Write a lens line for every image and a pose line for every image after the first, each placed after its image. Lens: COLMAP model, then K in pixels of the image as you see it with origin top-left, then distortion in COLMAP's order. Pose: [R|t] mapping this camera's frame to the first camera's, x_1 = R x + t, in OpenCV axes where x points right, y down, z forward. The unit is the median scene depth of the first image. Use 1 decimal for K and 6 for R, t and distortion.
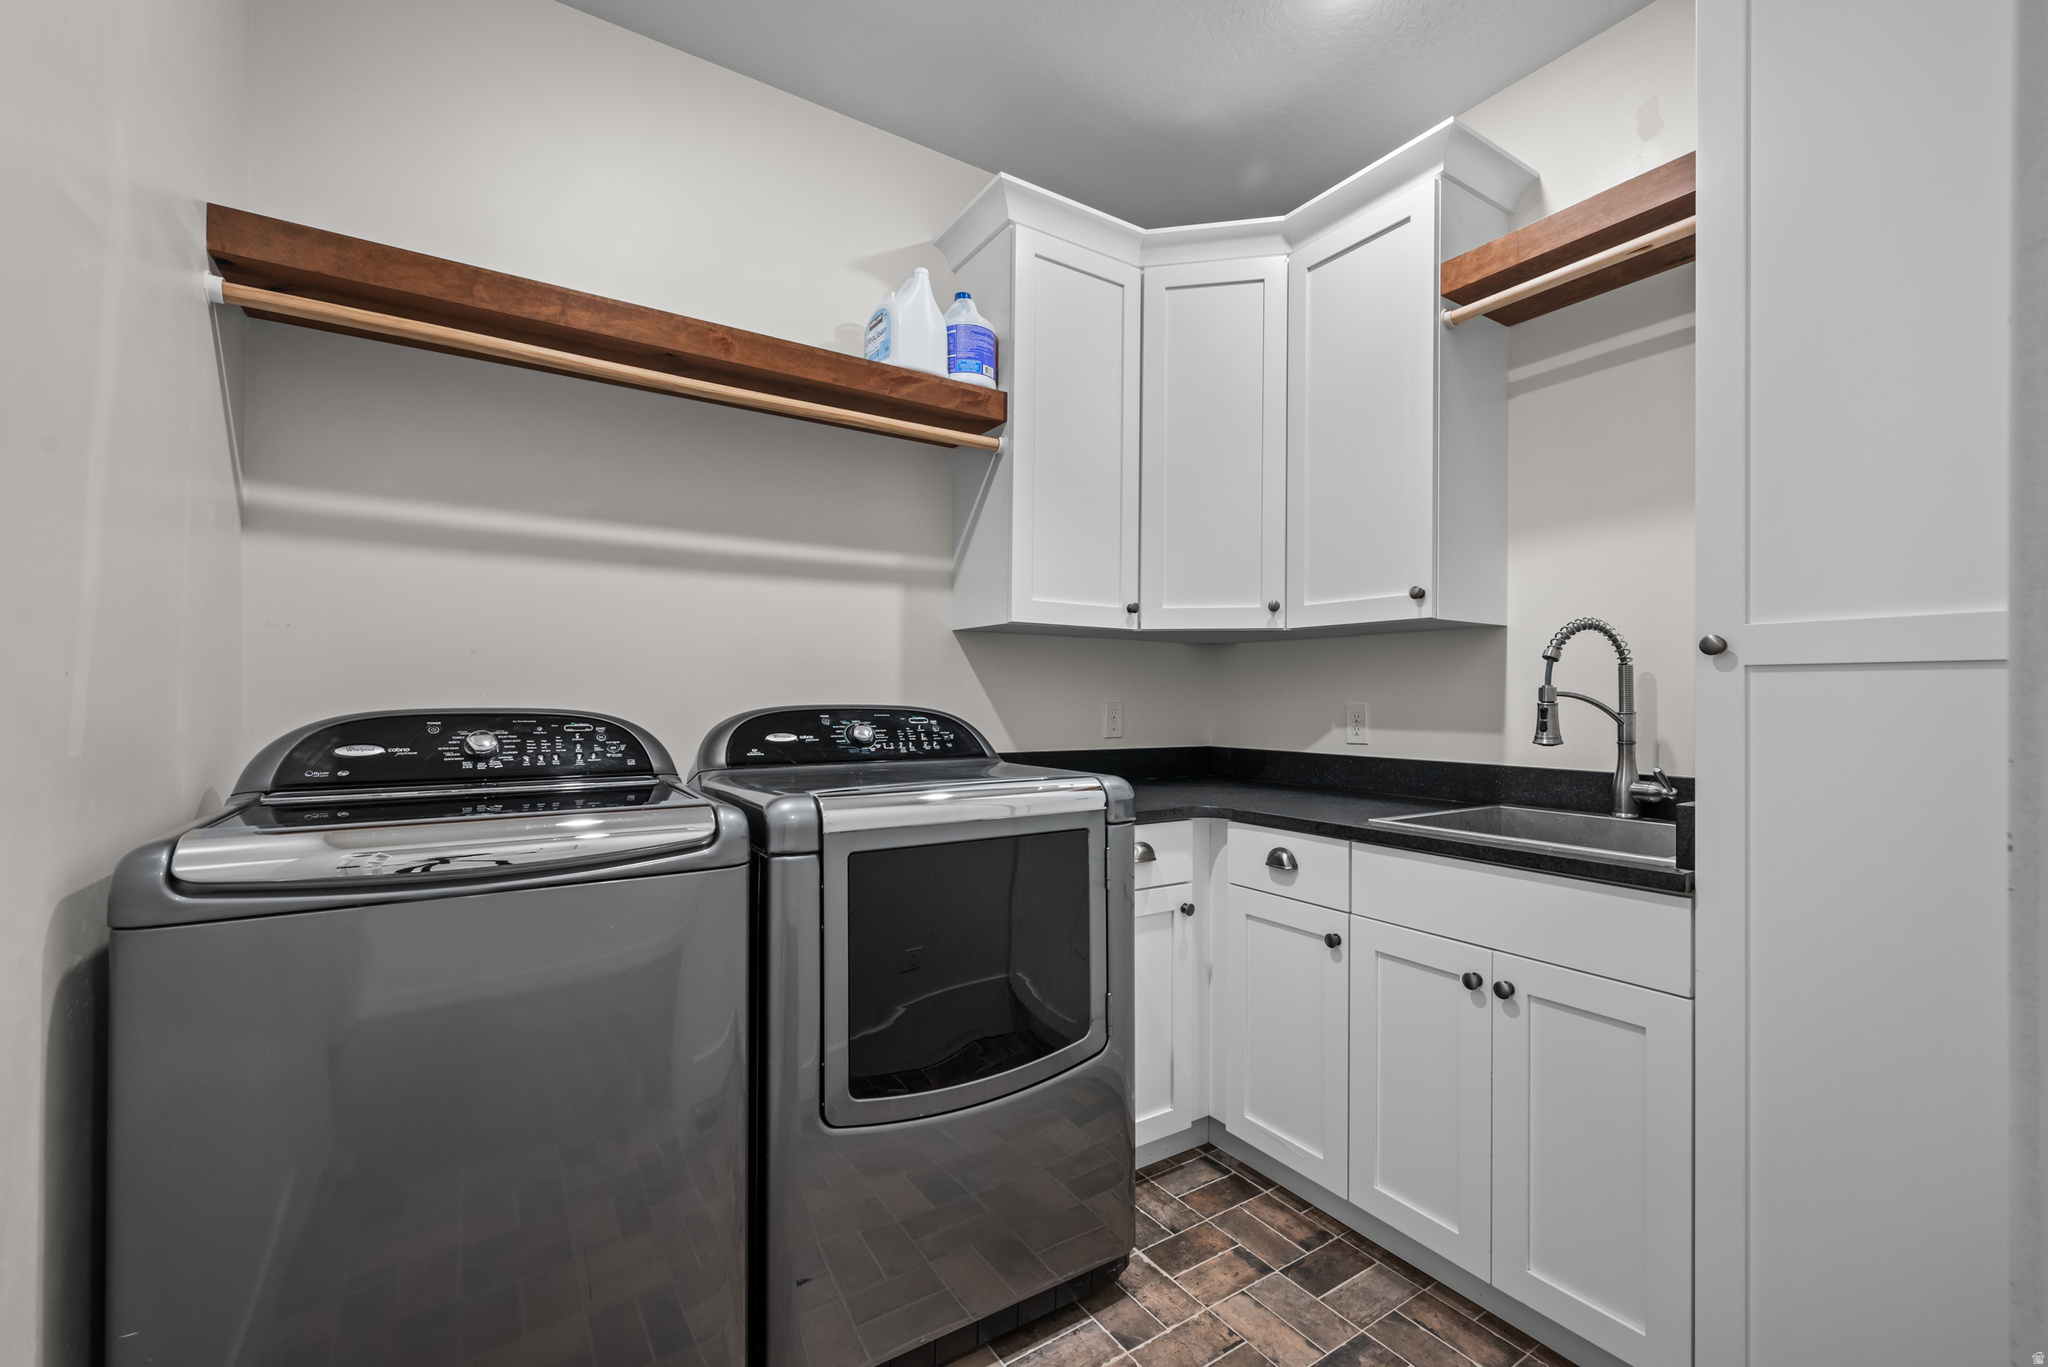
lens RADIAL K [[865.9, 0, 1025.1], [0, 865.9, 686.6], [0, 0, 1]] dist [-0.000465, 0.000171]
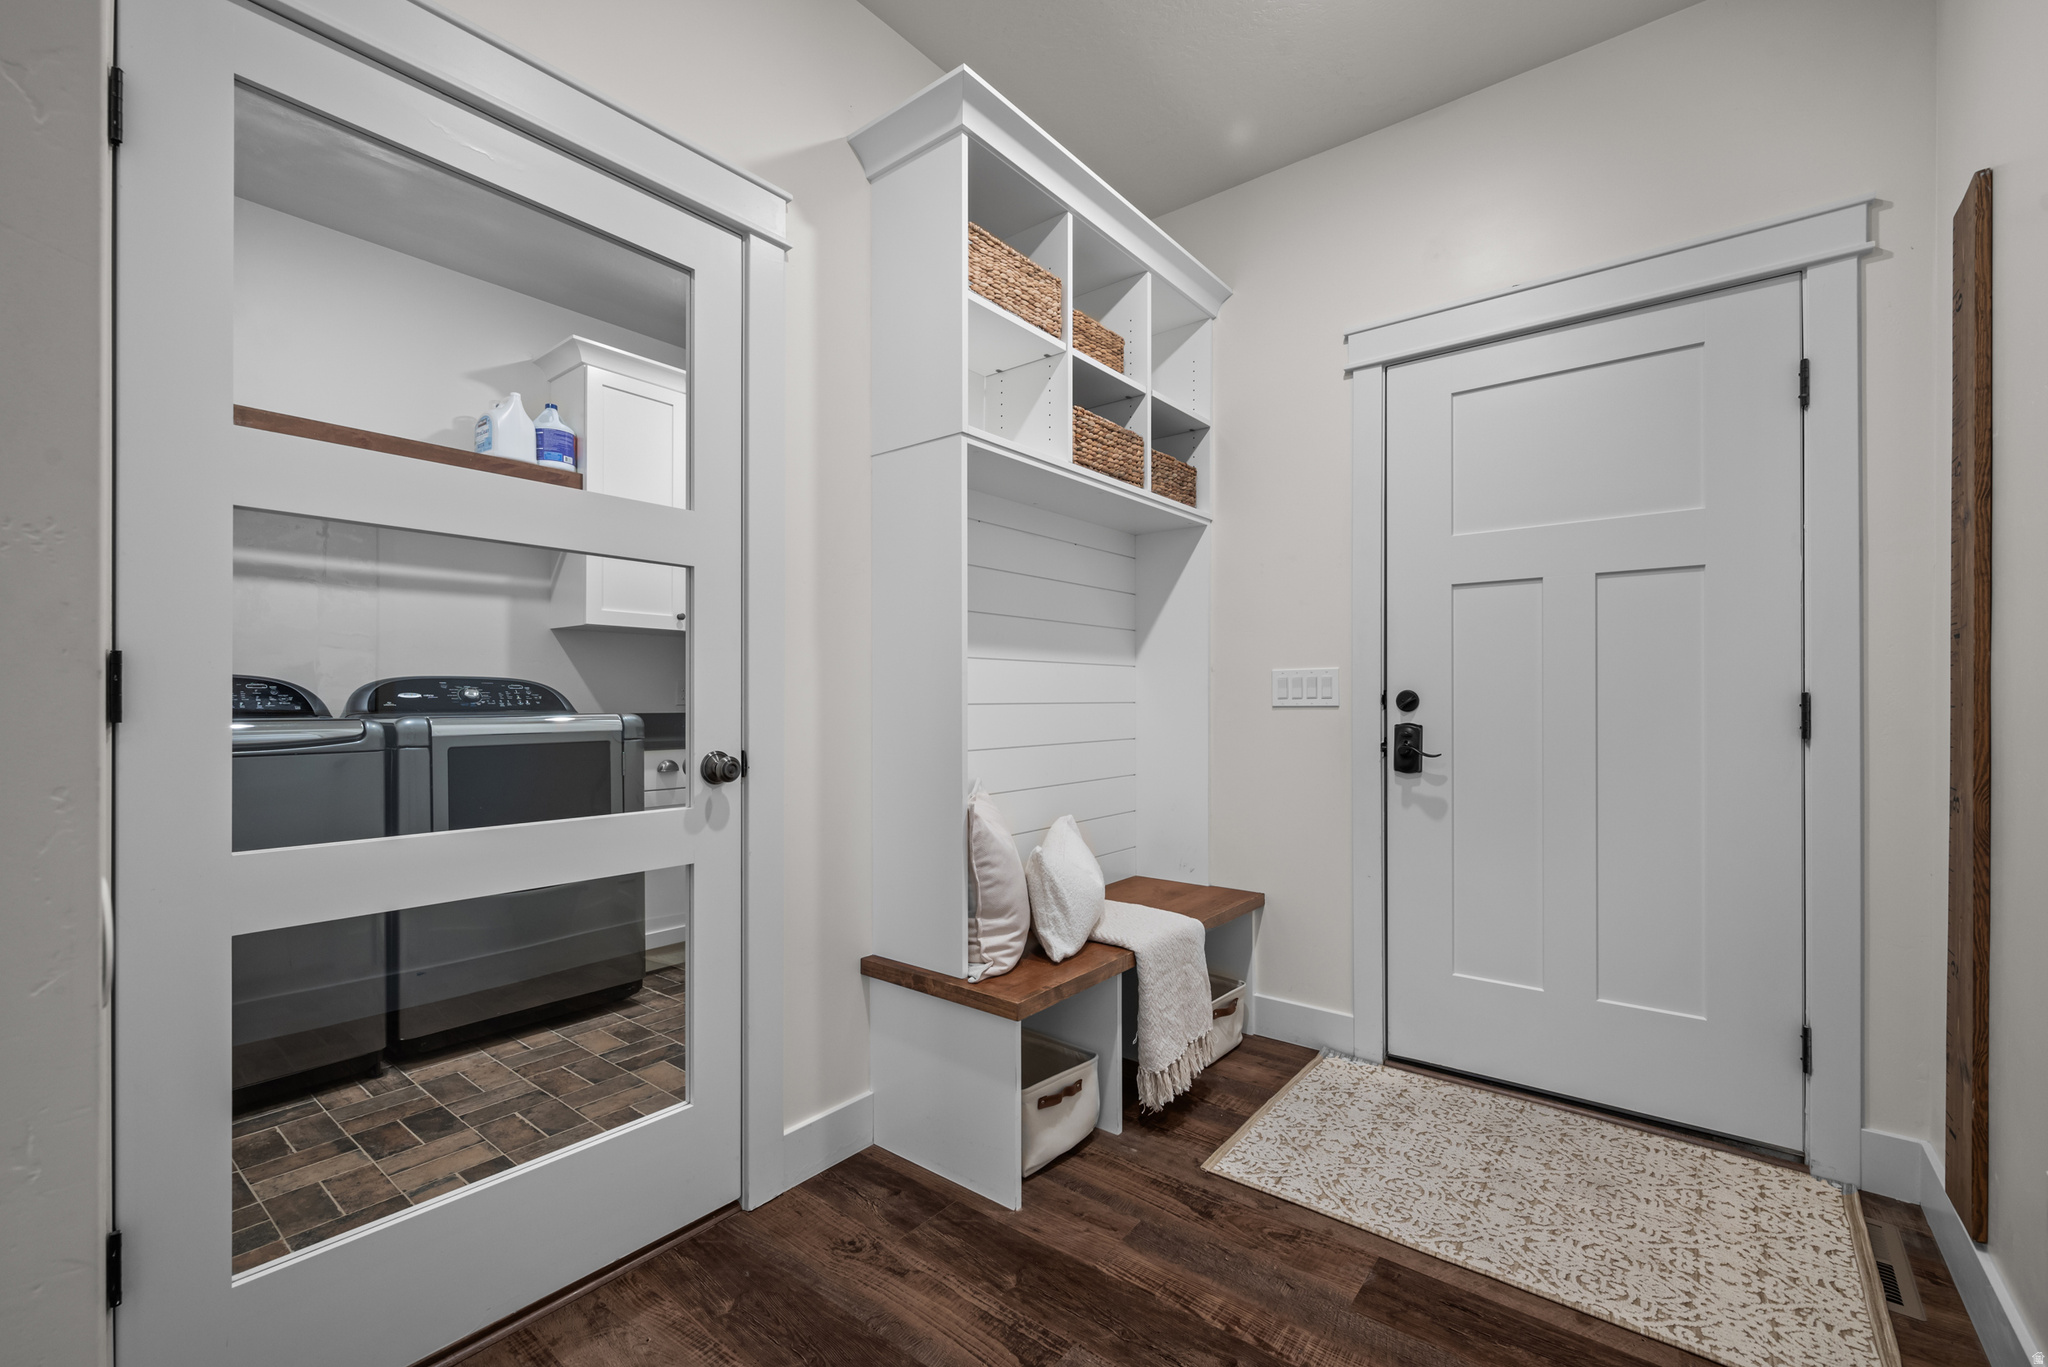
lens RADIAL K [[865.9, 0, 1025.5], [0, 865.9, 696.0], [0, 0, 1]] dist [-0.000465, 0.000171]
pose [[0.947174, -0.005500, 0.320674, 0.246455], [0.002330, 0.999945, 0.010268, 0.042315], [-0.320713, -0.008978, 0.947134, -0.762278]]
